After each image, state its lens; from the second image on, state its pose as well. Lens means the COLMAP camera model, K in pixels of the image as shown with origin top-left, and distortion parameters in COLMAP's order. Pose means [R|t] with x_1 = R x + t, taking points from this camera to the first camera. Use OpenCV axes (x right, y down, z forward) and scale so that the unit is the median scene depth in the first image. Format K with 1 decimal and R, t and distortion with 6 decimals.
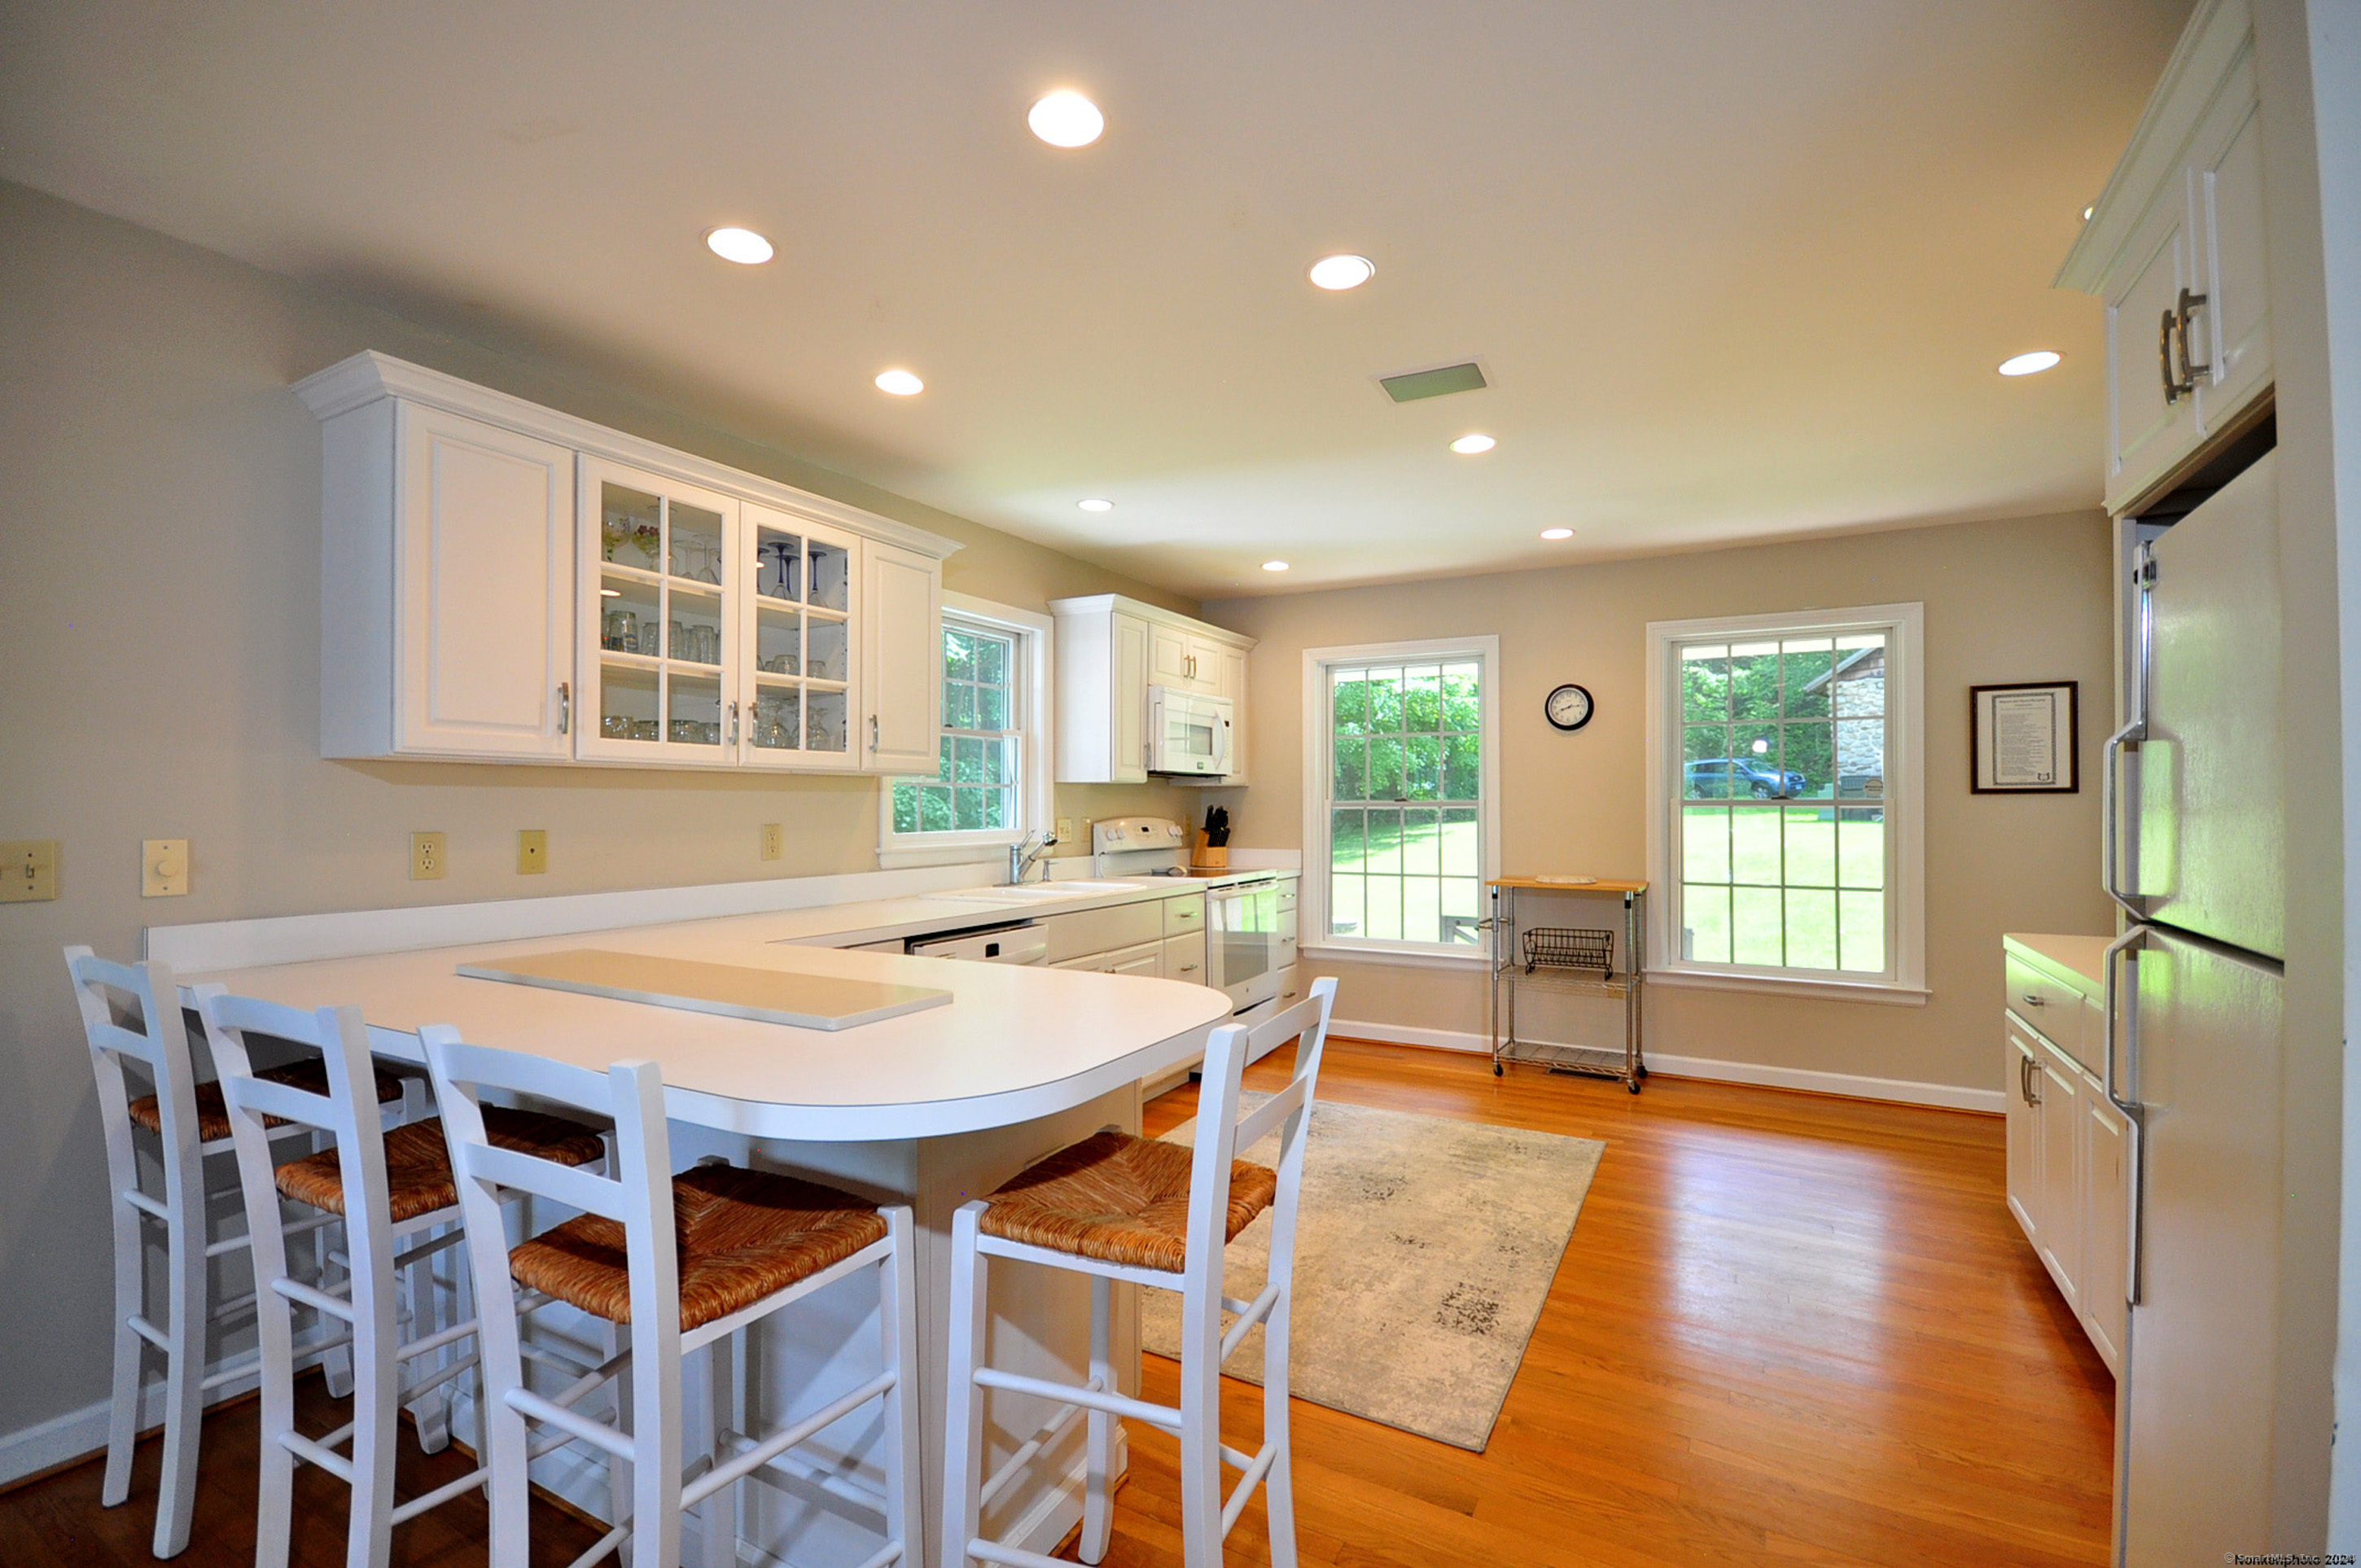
lens RADIAL K [[1048.2, 0, 1174.4], [0, 1048.2, 792.6], [0, 0, 1]] dist [-0.002152, -0.001799]
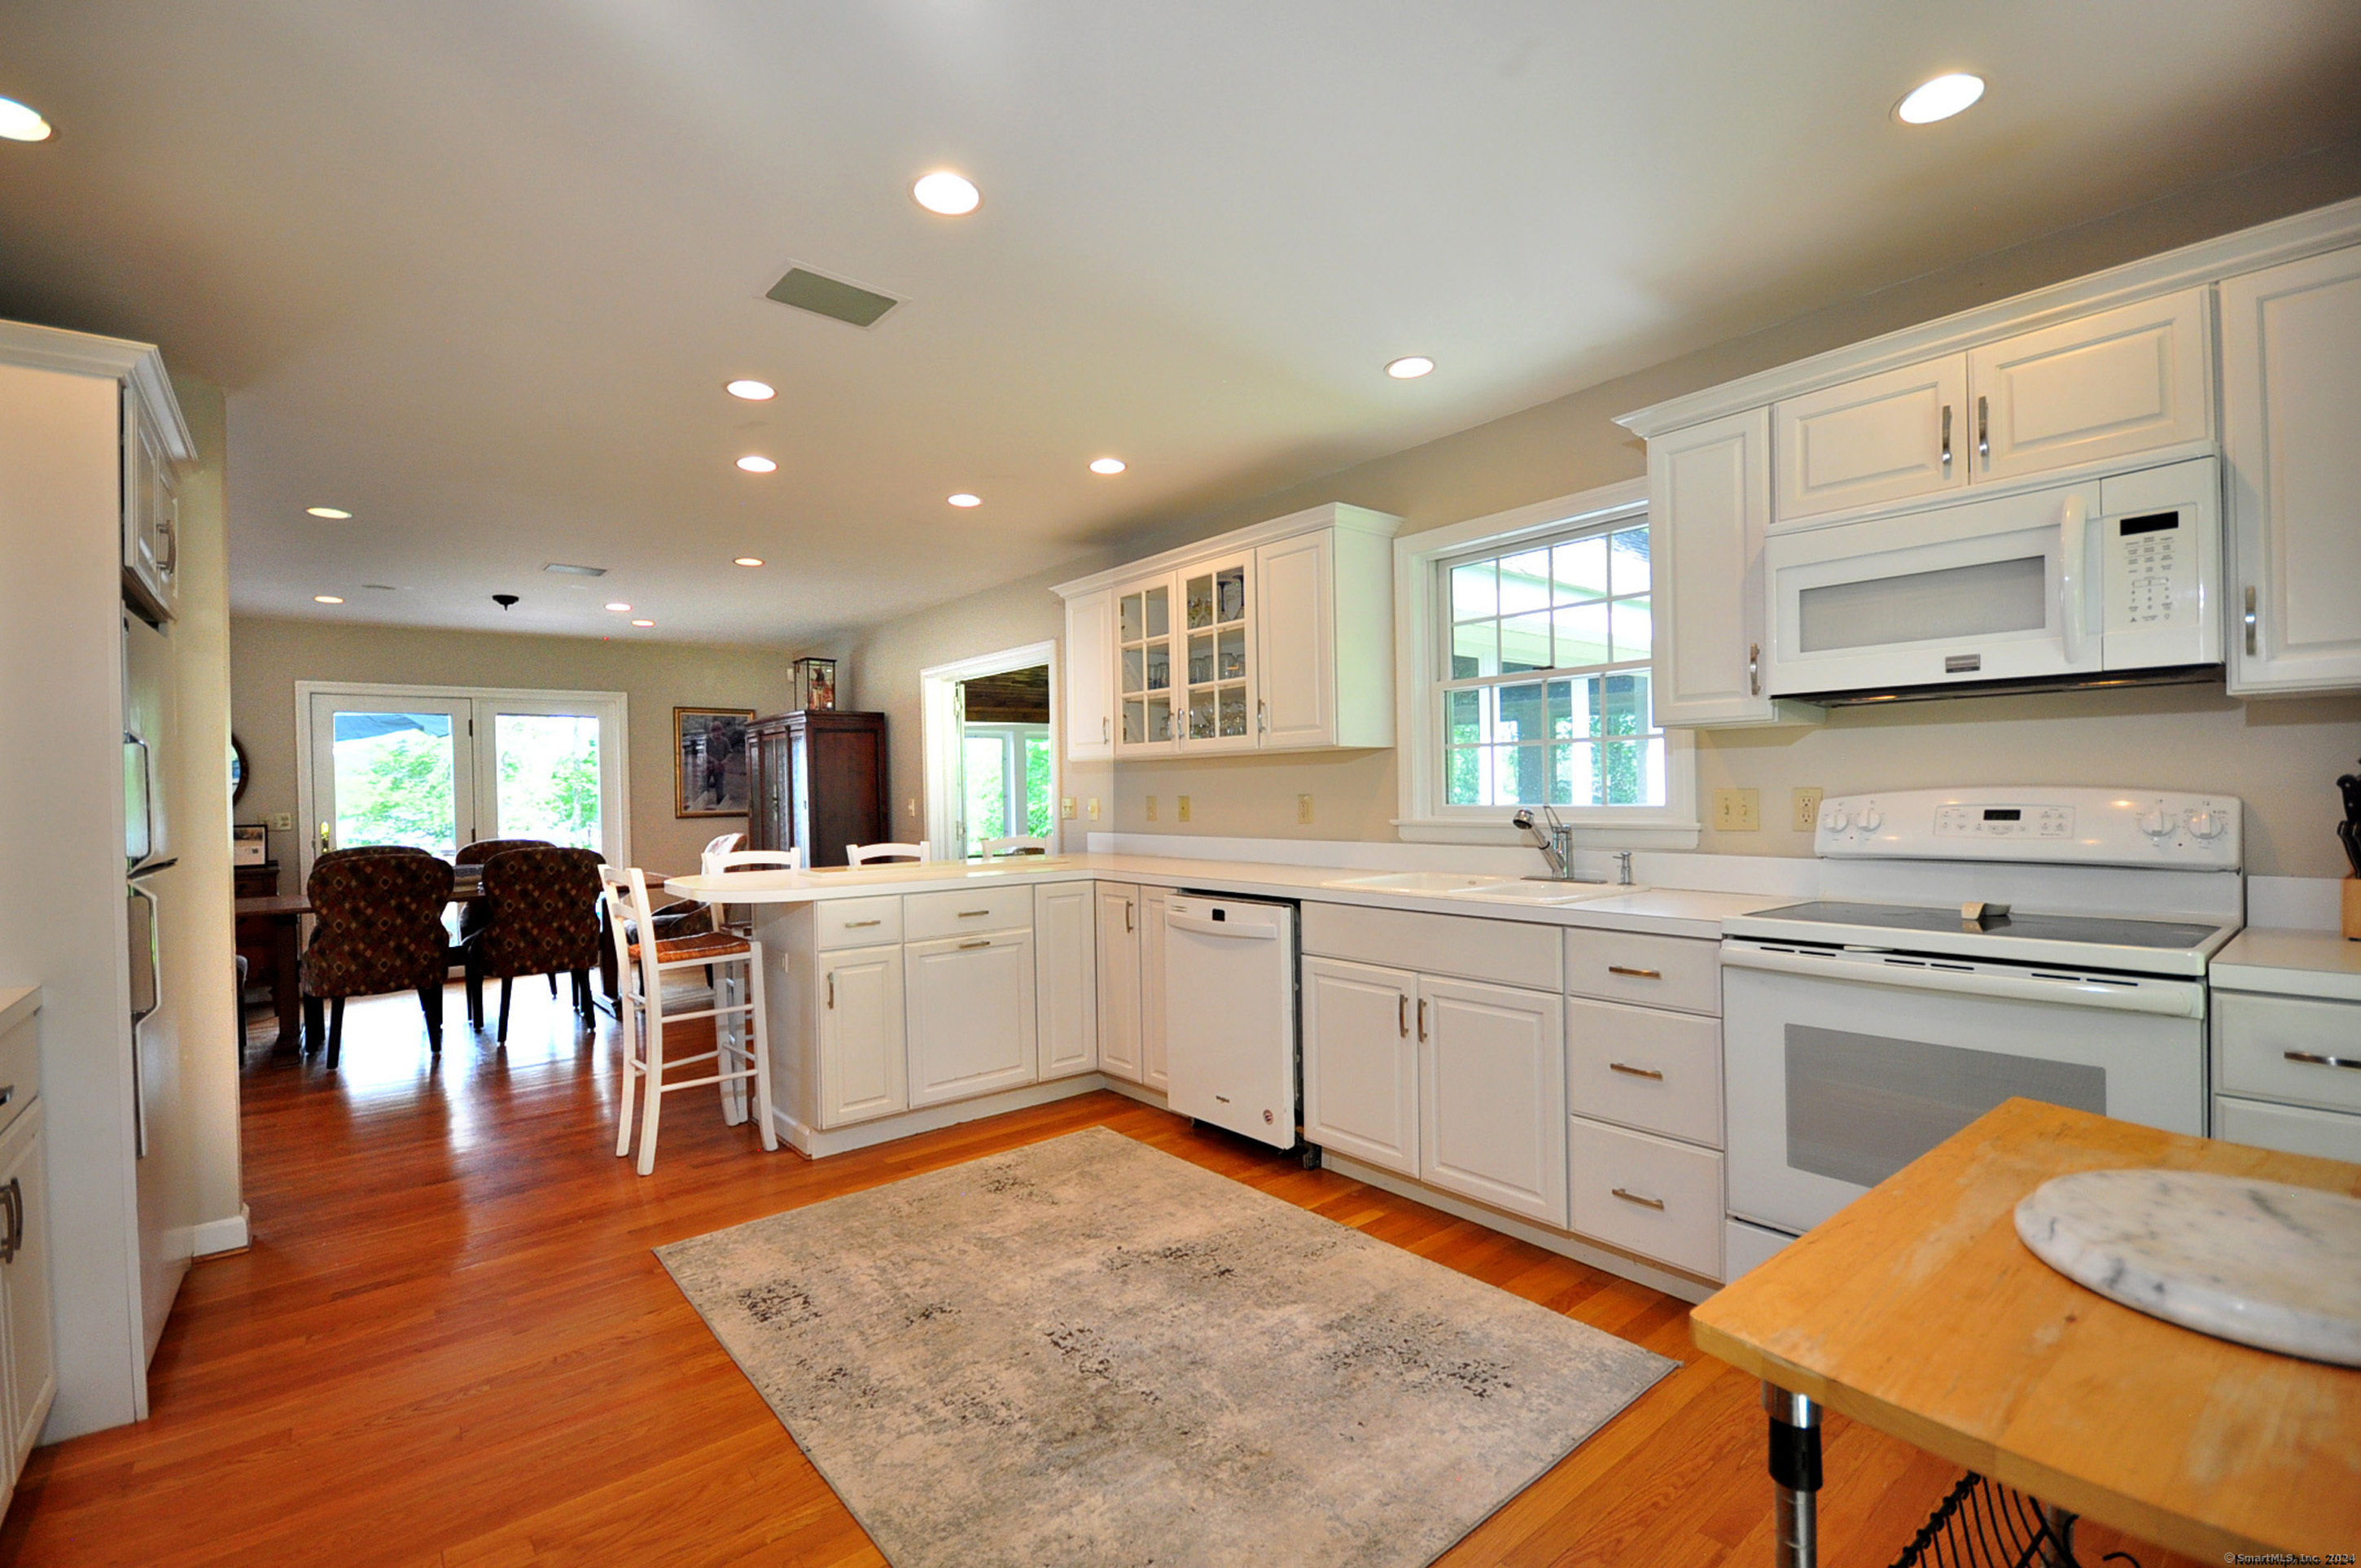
lens RADIAL K [[1048.2, 0, 1177.8], [0, 1048.2, 788.7], [0, 0, 1]] dist [-0.002152, -0.001799]
pose [[-0.376917, 0.004241, -0.926237, 0.918110], [0.026417, 0.999632, -0.006173, 0.031368], [0.925870, -0.026795, -0.376891, 1.524622]]
